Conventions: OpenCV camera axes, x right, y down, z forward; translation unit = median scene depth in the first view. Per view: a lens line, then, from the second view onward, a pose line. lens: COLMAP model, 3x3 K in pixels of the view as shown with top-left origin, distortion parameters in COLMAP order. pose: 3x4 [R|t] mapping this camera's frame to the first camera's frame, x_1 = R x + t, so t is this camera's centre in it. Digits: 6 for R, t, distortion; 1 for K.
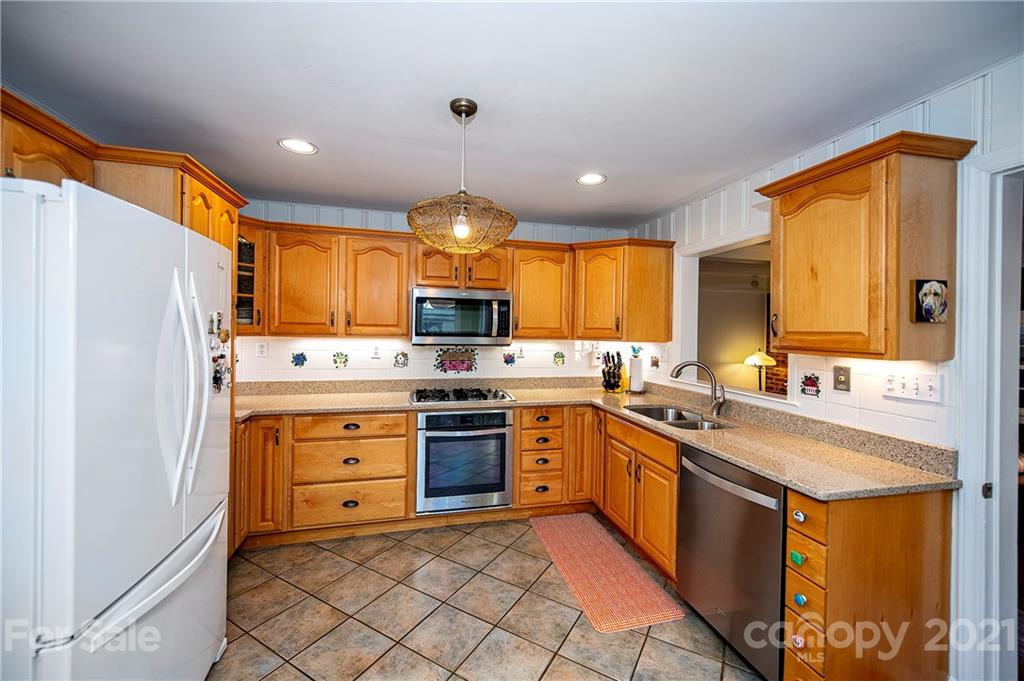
lens RADIAL K [[416.9, 0, 516.9], [0, 416.9, 332.6], [0, 0, 1]] dist [0.008319, -0.001012]
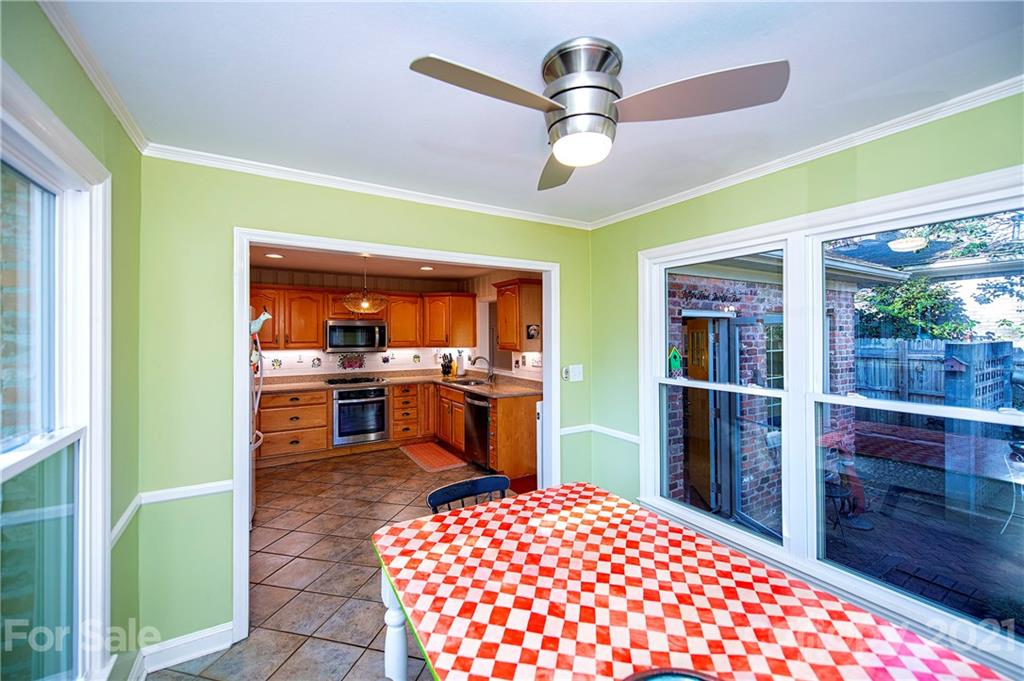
lens RADIAL K [[416.9, 0, 520.4], [0, 416.9, 334.5], [0, 0, 1]] dist [0.008319, -0.001012]
pose [[0.954794, -0.018004, 0.296723, 0.003760], [0.020243, 0.999785, -0.004476, -0.024909], [-0.296579, 0.010280, 0.954953, -0.949335]]
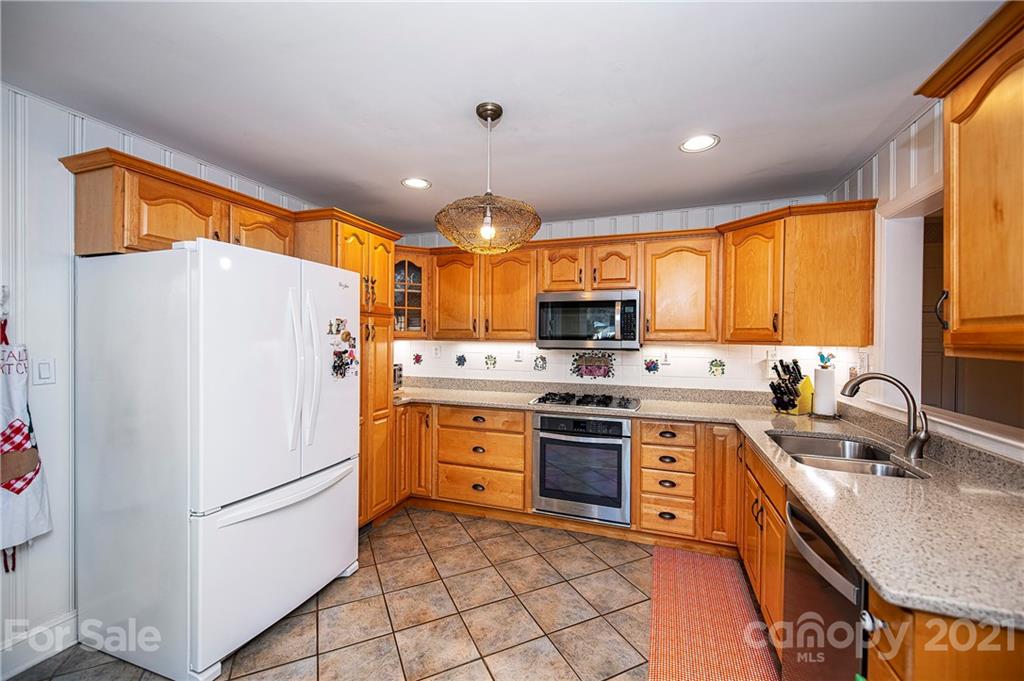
lens RADIAL K [[416.9, 0, 512.7], [0, 416.9, 343.8], [0, 0, 1]] dist [0.008319, -0.001012]
pose [[0.827193, -0.001649, -0.561915, 0.297162], [0.001404, 0.999999, -0.000868, 0.019947], [0.561916, -0.000071, 0.827195, 0.108732]]
